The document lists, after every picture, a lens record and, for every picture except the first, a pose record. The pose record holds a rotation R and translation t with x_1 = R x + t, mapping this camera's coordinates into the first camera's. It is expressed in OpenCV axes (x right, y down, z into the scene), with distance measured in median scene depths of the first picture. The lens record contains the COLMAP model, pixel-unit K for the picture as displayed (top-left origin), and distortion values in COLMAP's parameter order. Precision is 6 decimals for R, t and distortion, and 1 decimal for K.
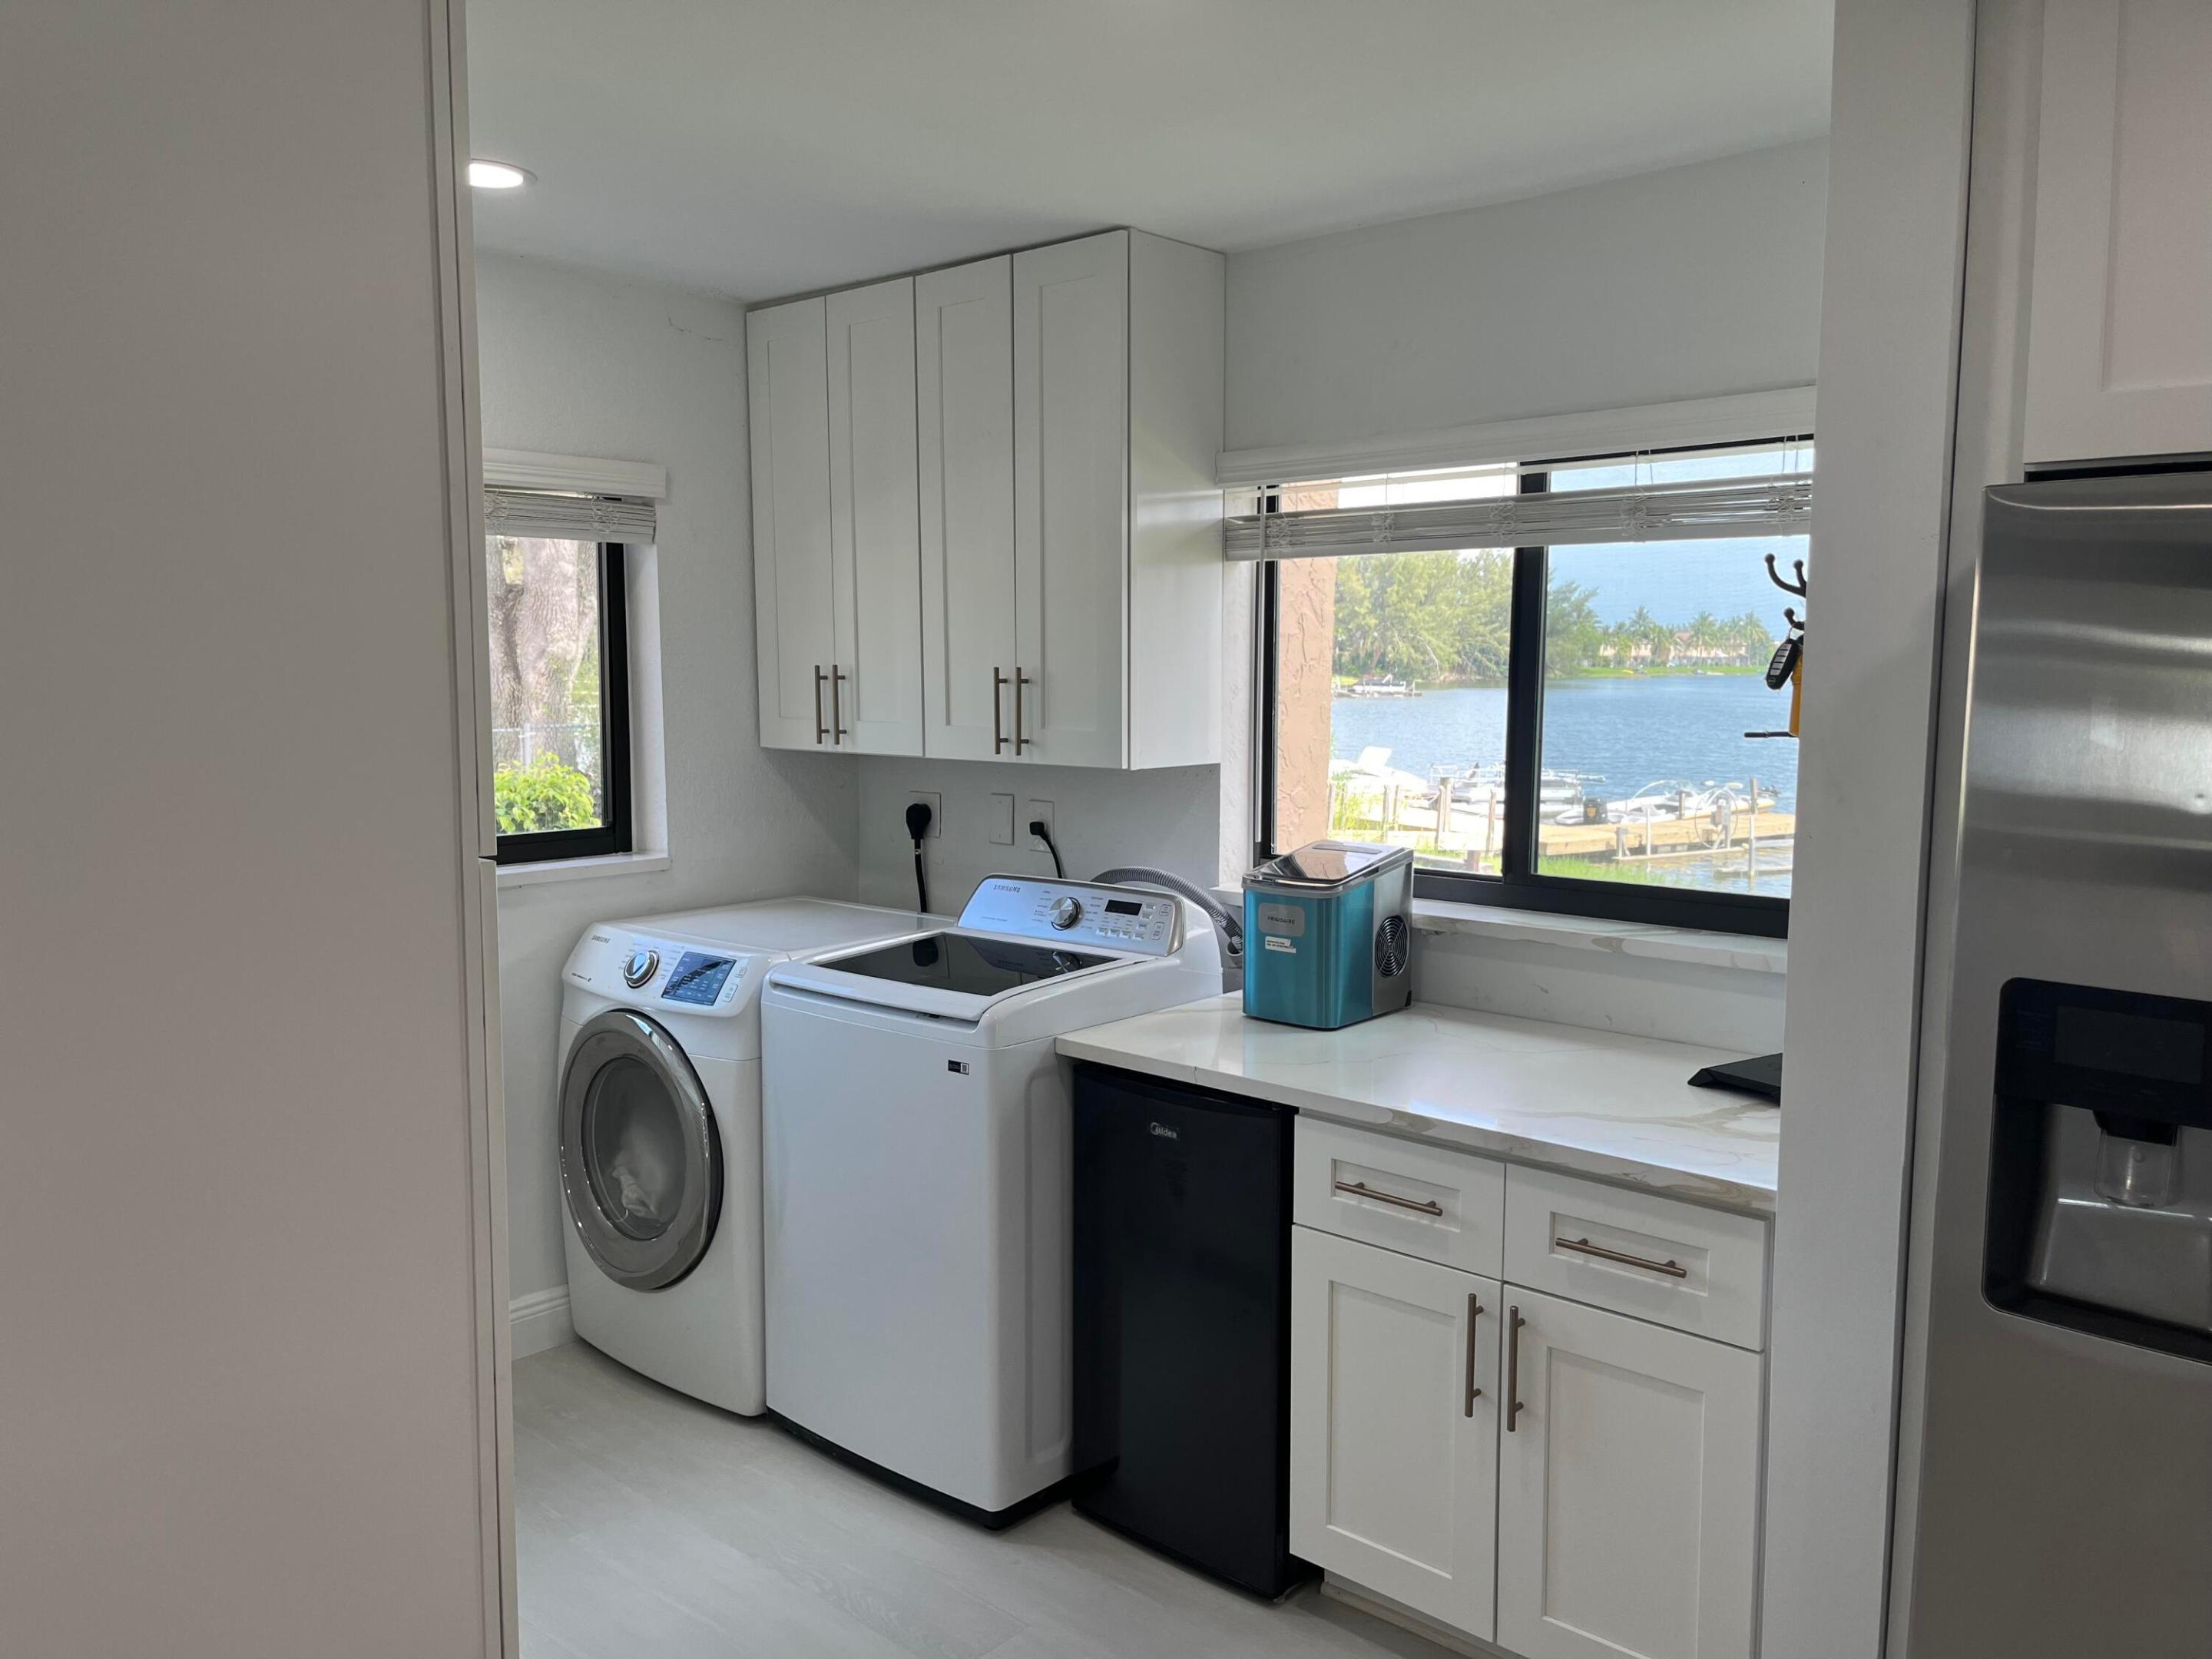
lens RADIAL K [[1663.0, 0, 1106.0], [0, 1663.0, 829.5], [0, 0, 1]] dist [0.089814, -0.103385]
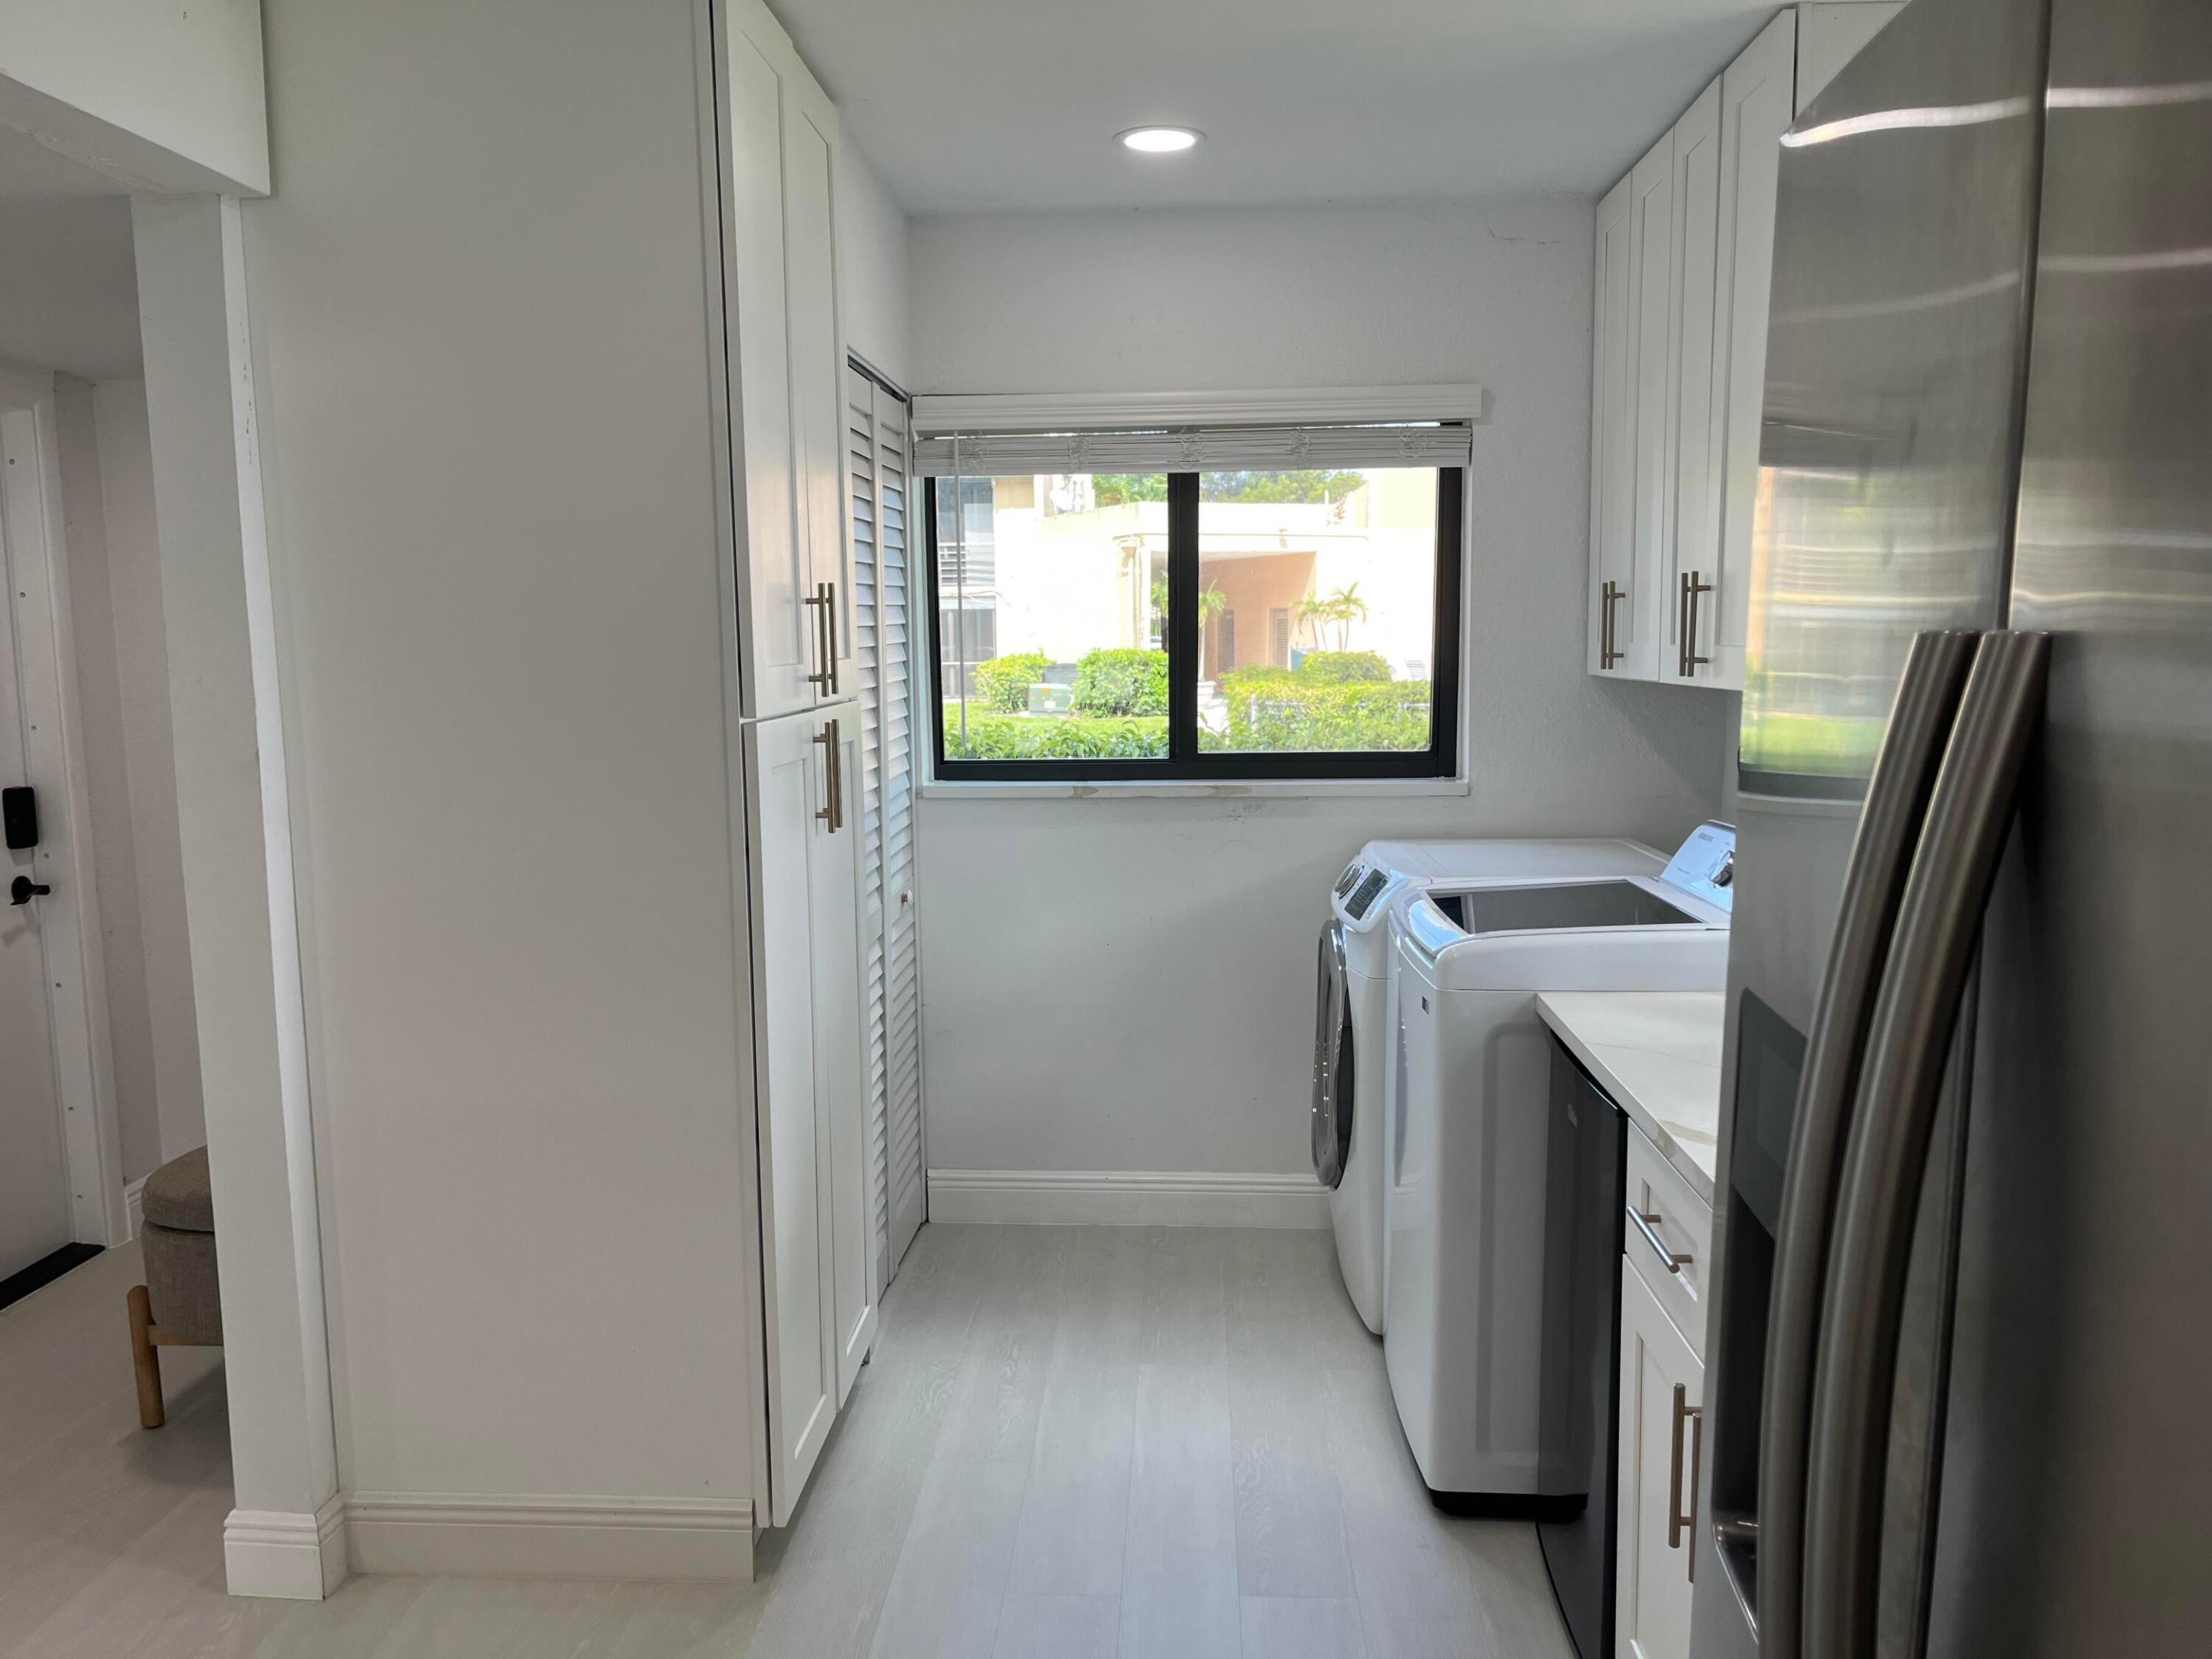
lens RADIAL K [[1663.0, 0, 1106.0], [0, 1663.0, 829.5], [0, 0, 1]] dist [0.089814, -0.103385]
pose [[0.630777, 0.077667, -0.772068, 0.444427], [-0.059089, 0.996897, 0.052008, 0.007265], [0.773711, 0.012815, 0.633409, 0.242125]]
